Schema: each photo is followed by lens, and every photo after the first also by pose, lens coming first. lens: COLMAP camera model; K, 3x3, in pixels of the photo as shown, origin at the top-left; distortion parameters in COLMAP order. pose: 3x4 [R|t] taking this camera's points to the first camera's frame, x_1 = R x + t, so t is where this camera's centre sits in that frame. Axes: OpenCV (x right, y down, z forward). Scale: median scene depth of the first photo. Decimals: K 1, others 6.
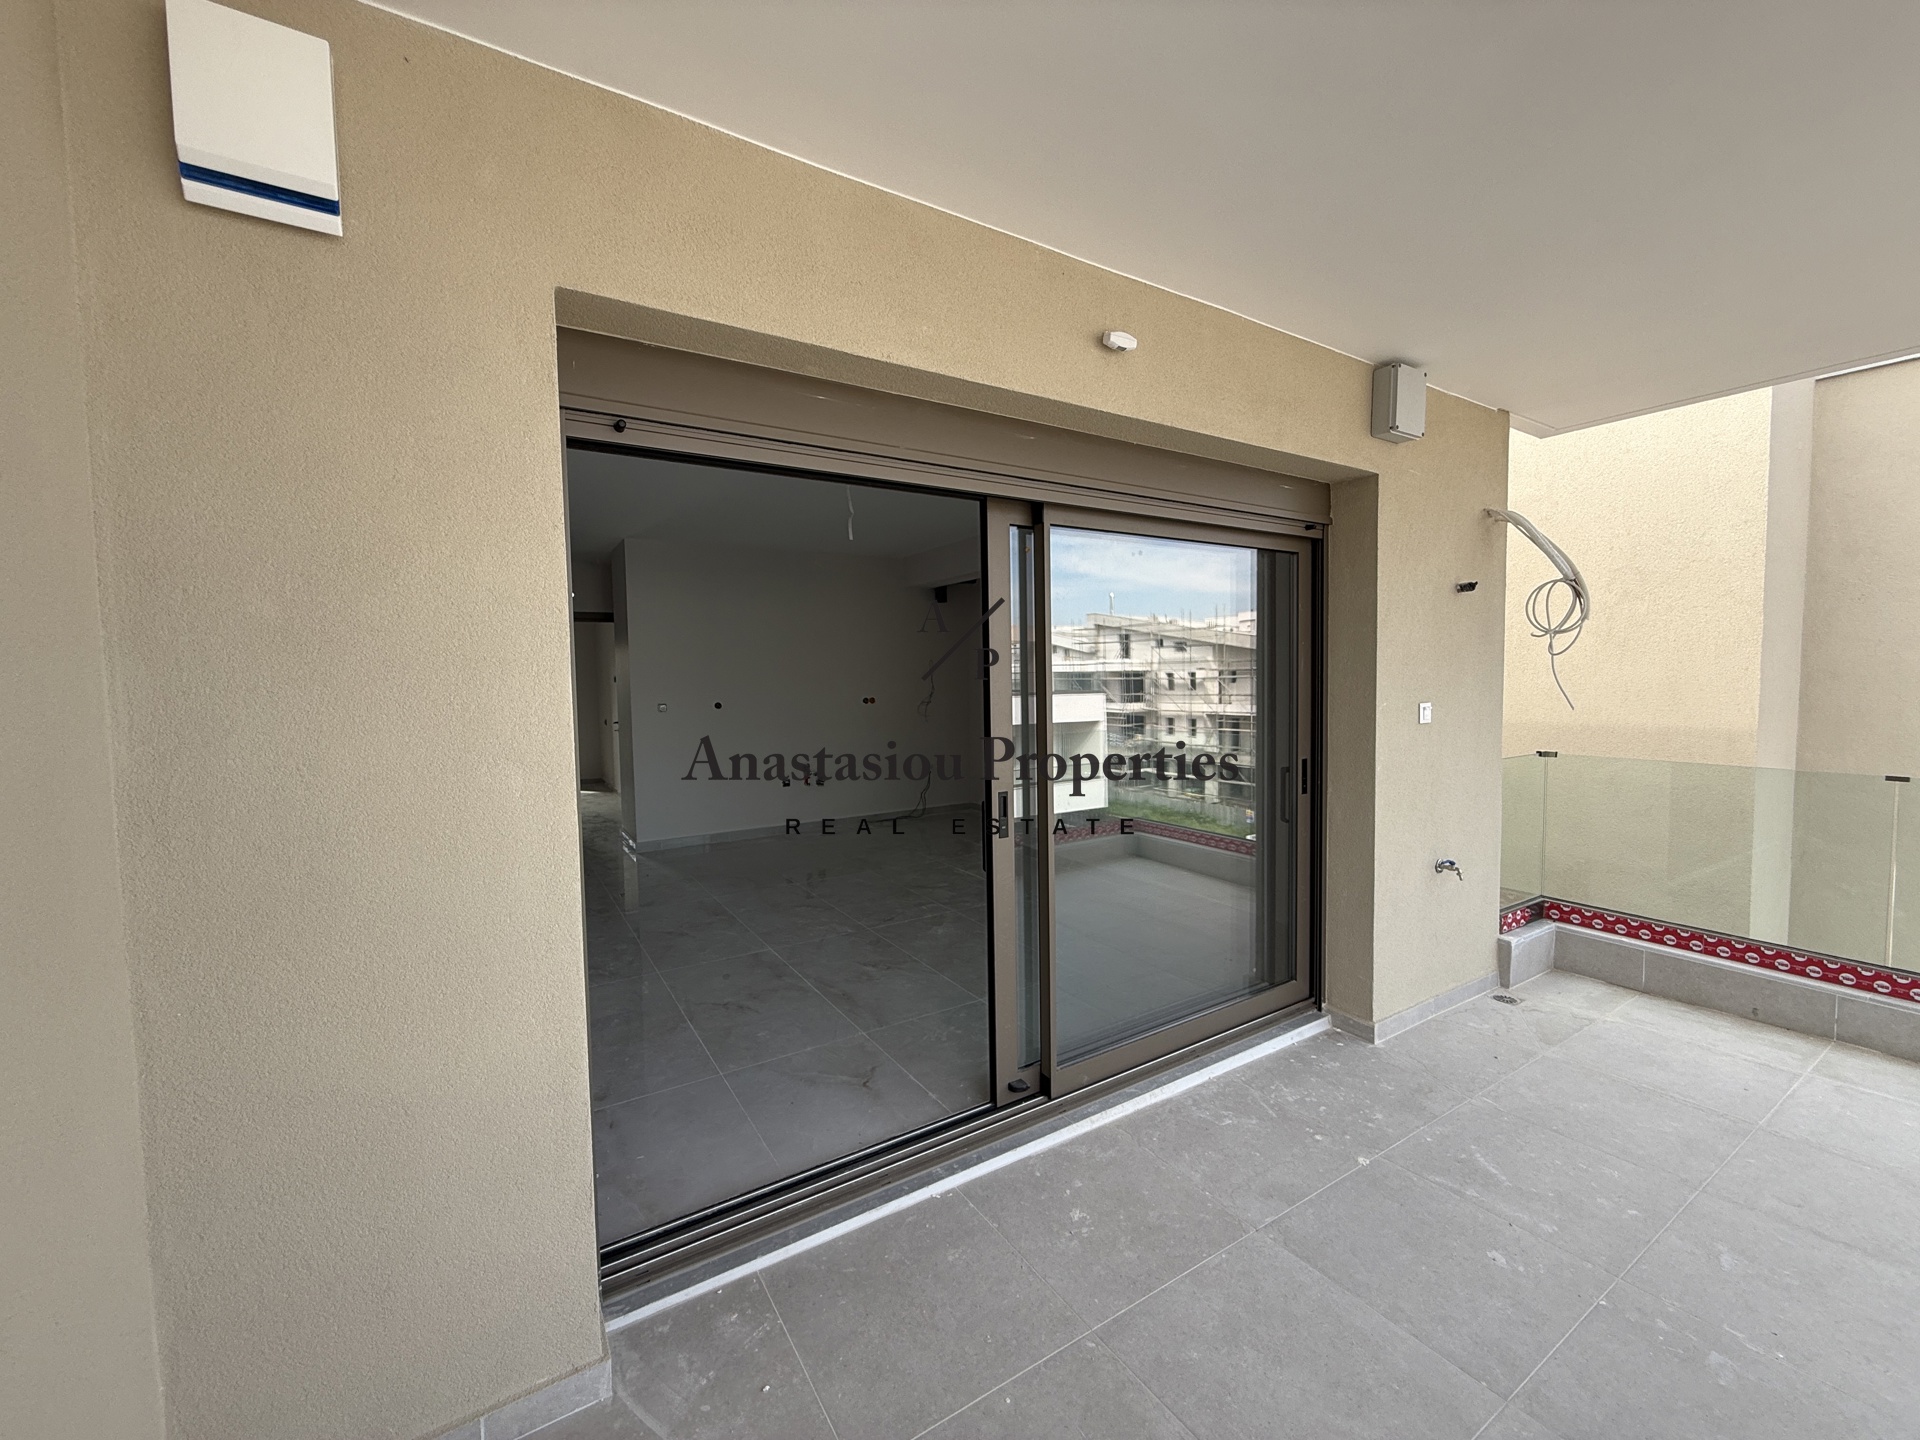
lens RADIAL K [[766.5, 0, 956.7], [0, 766.5, 718.7], [0, 0, 1]] dist [-0.002021, 0.000744]
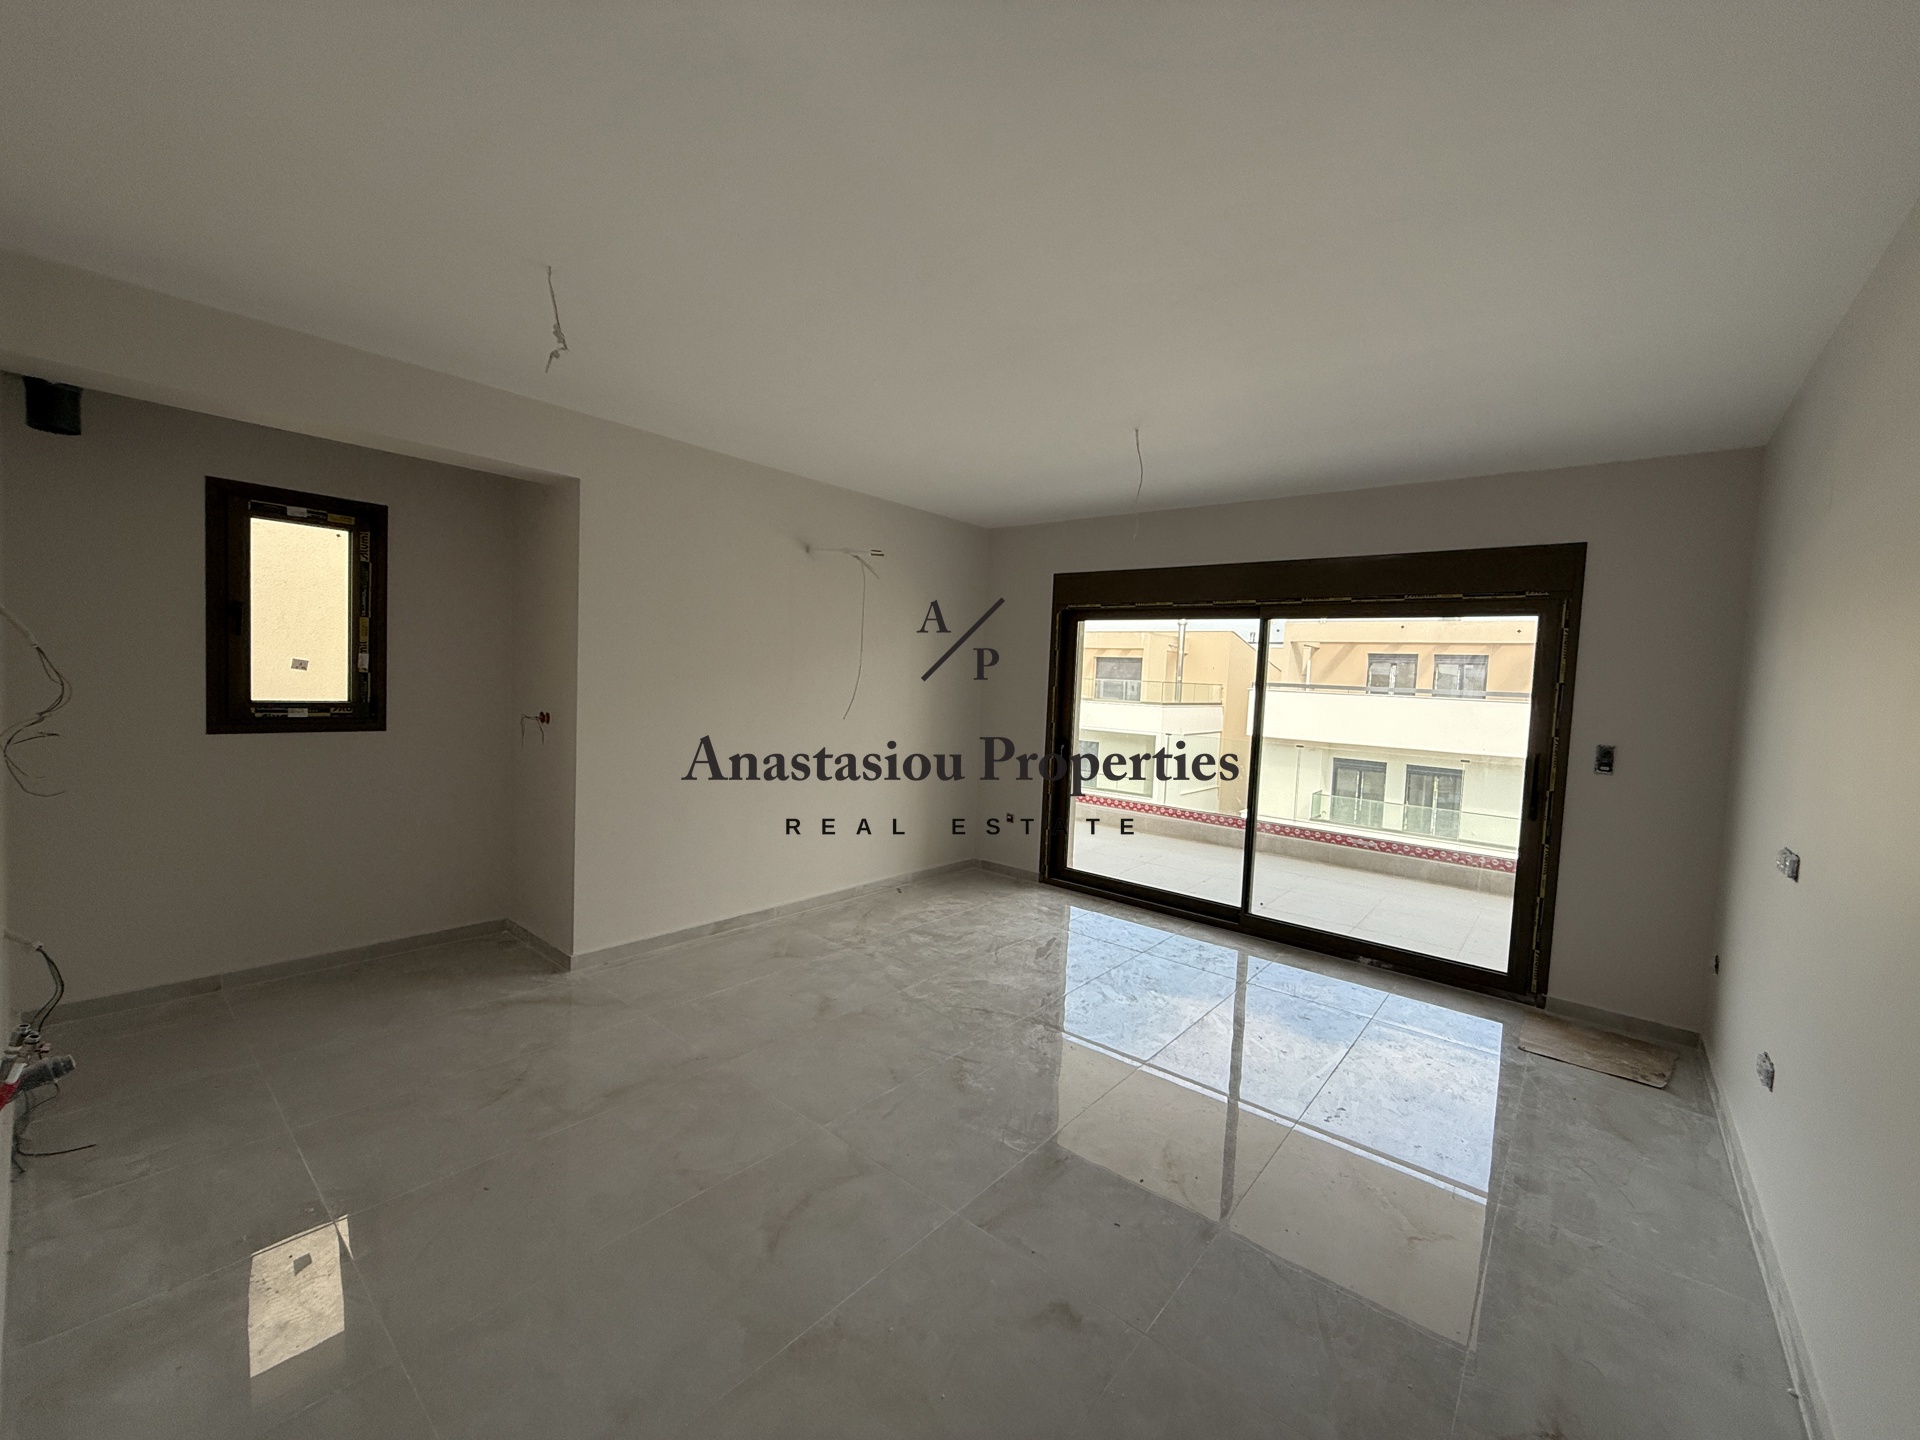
lens RADIAL K [[766.5, 0, 954.3], [0, 766.5, 717.4], [0, 0, 1]] dist [-0.002021, 0.000744]
pose [[-0.299078, -0.049205, 0.952959, -0.527928], [0.020811, 0.998096, 0.058066, -0.045307], [-0.954002, 0.037198, -0.297484, 0.841564]]
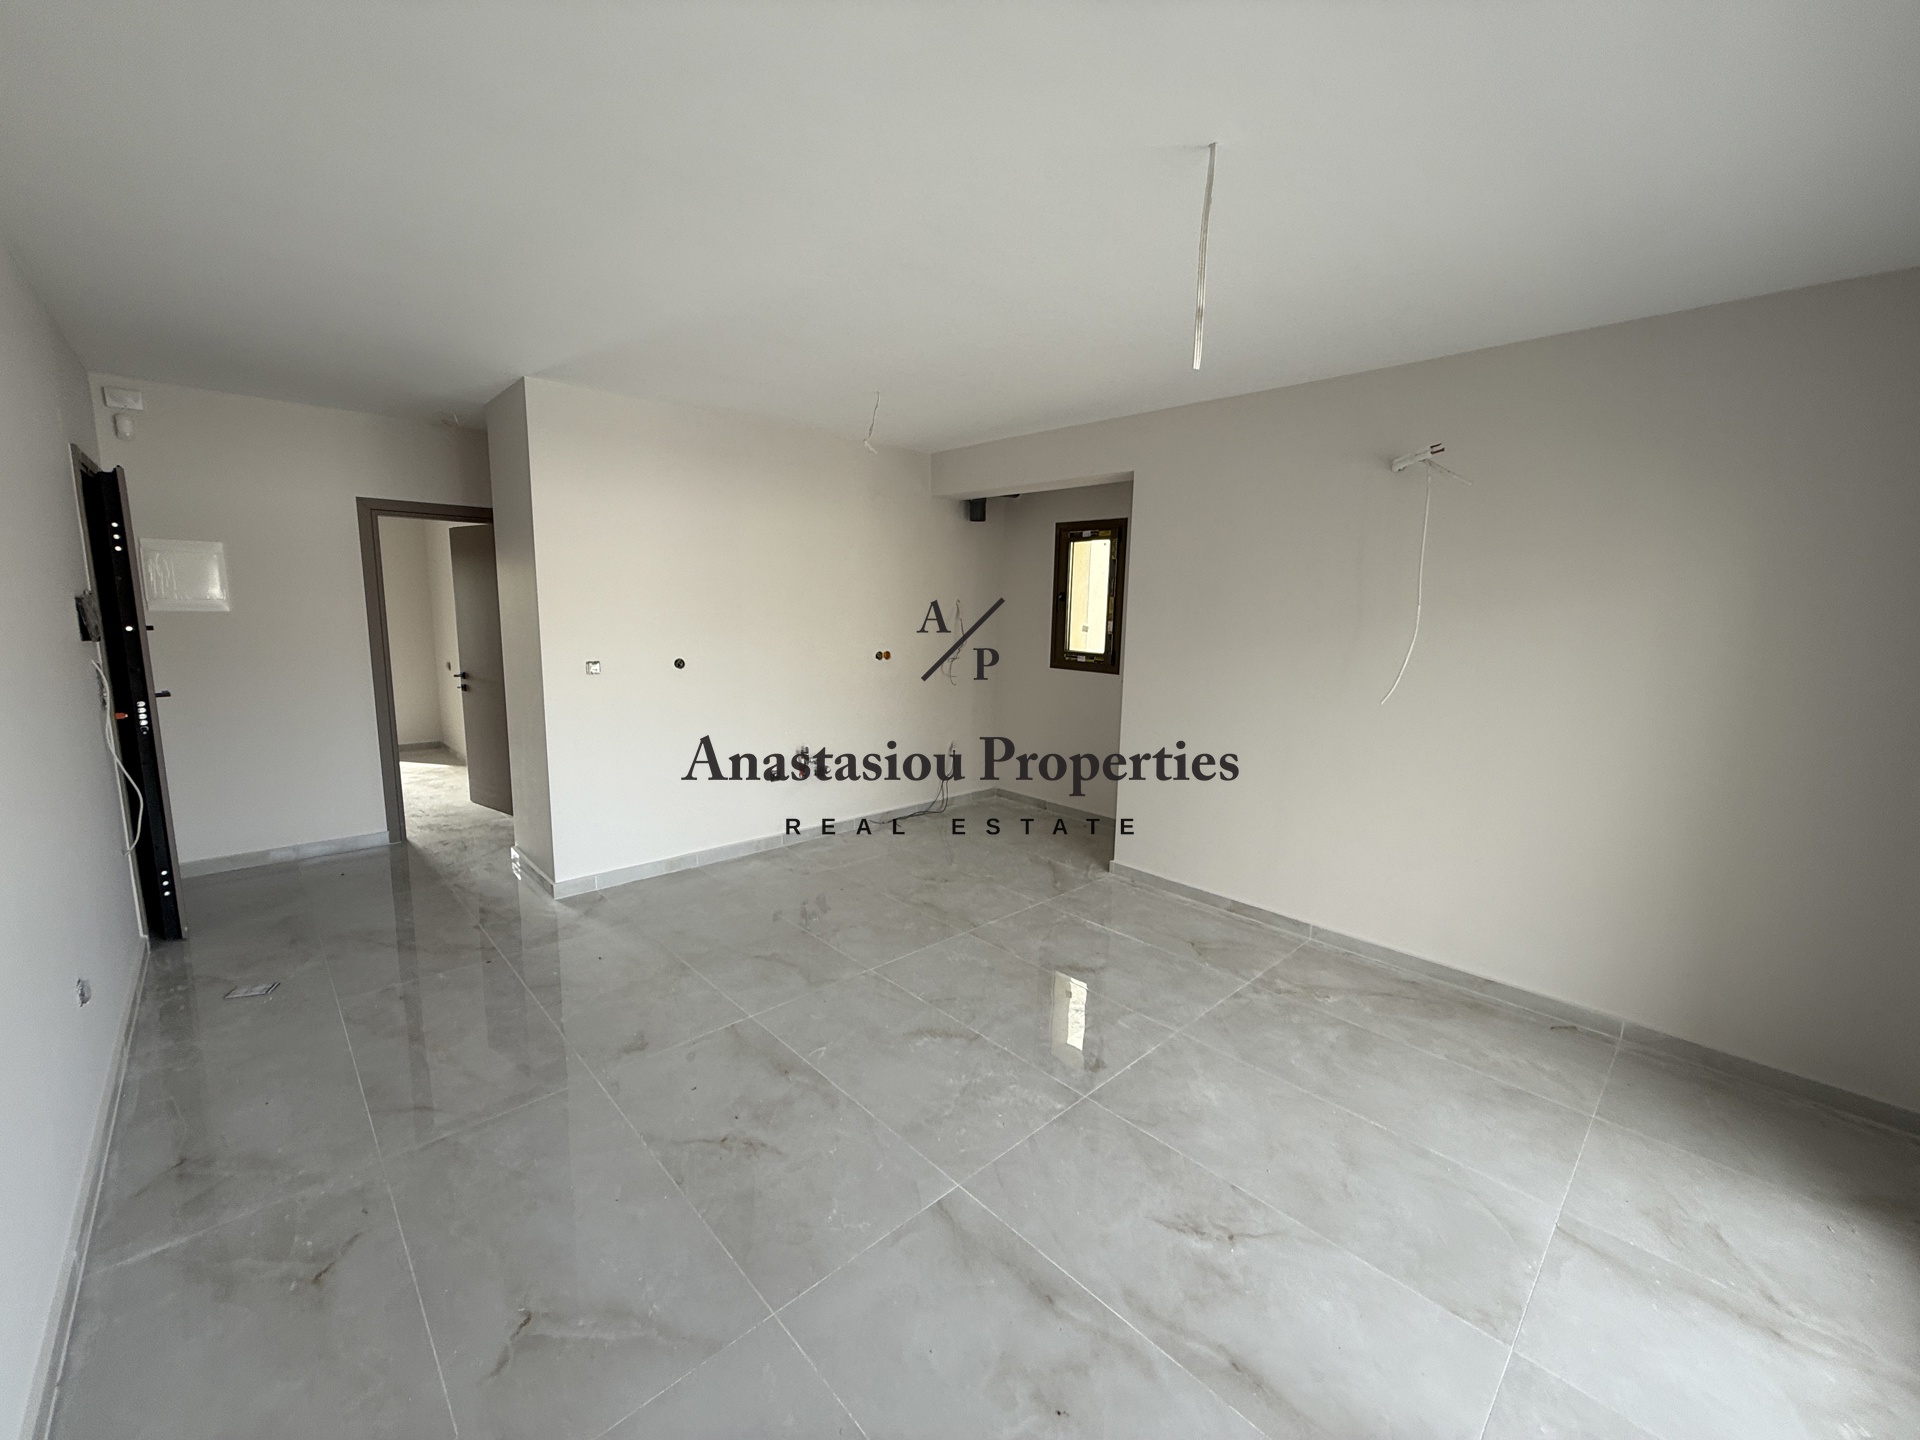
lens RADIAL K [[766.5, 0, 955.3], [0, 766.5, 714.3], [0, 0, 1]] dist [-0.002021, 0.000744]
pose [[0.979763, 0.007527, 0.200017, -0.212895], [-0.025205, 0.995978, 0.085980, -0.035892], [-0.198566, -0.089281, 0.976013, 0.320689]]
